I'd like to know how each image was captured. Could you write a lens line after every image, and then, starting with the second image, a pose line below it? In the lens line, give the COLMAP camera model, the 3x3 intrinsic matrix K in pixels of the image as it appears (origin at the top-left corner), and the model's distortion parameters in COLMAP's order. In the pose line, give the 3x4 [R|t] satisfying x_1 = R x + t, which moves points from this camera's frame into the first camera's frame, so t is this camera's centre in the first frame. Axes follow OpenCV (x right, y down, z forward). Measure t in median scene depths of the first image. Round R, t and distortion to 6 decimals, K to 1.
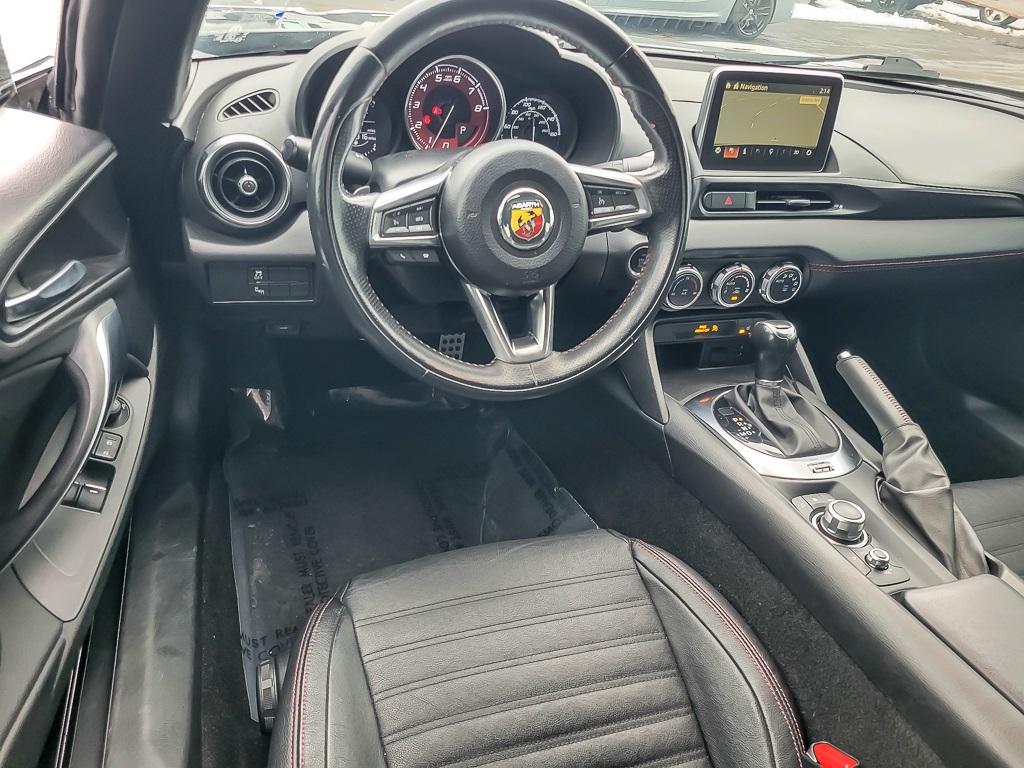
lens RADIAL K [[791.2, 0, 512.6], [0, 791.2, 359.7], [0, 0, 1]] dist [0.033754, -0.000159]
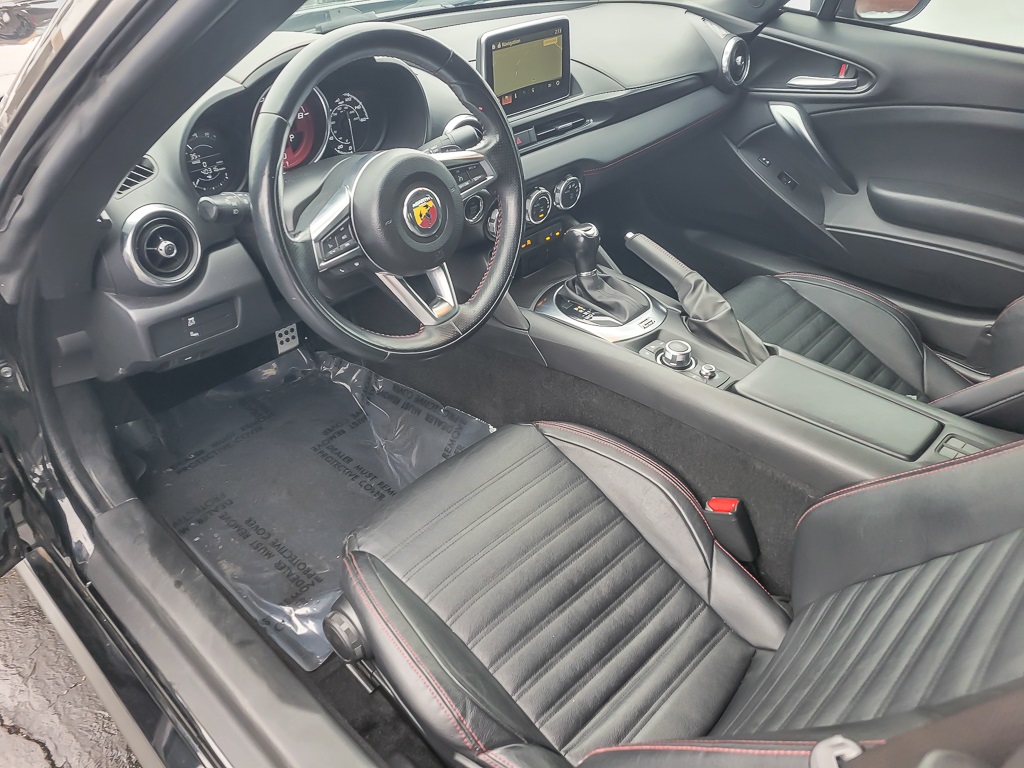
lens RADIAL K [[773.5, 0, 512.0], [0, 773.5, 384.0], [0, 0, 1]] dist [0.028547, 0.000692]
pose [[0.891867, -0.343873, 0.293812, -0.231823], [0.295347, 0.934754, 0.197495, -0.092487], [-0.342555, -0.089363, 0.935238, -0.163050]]
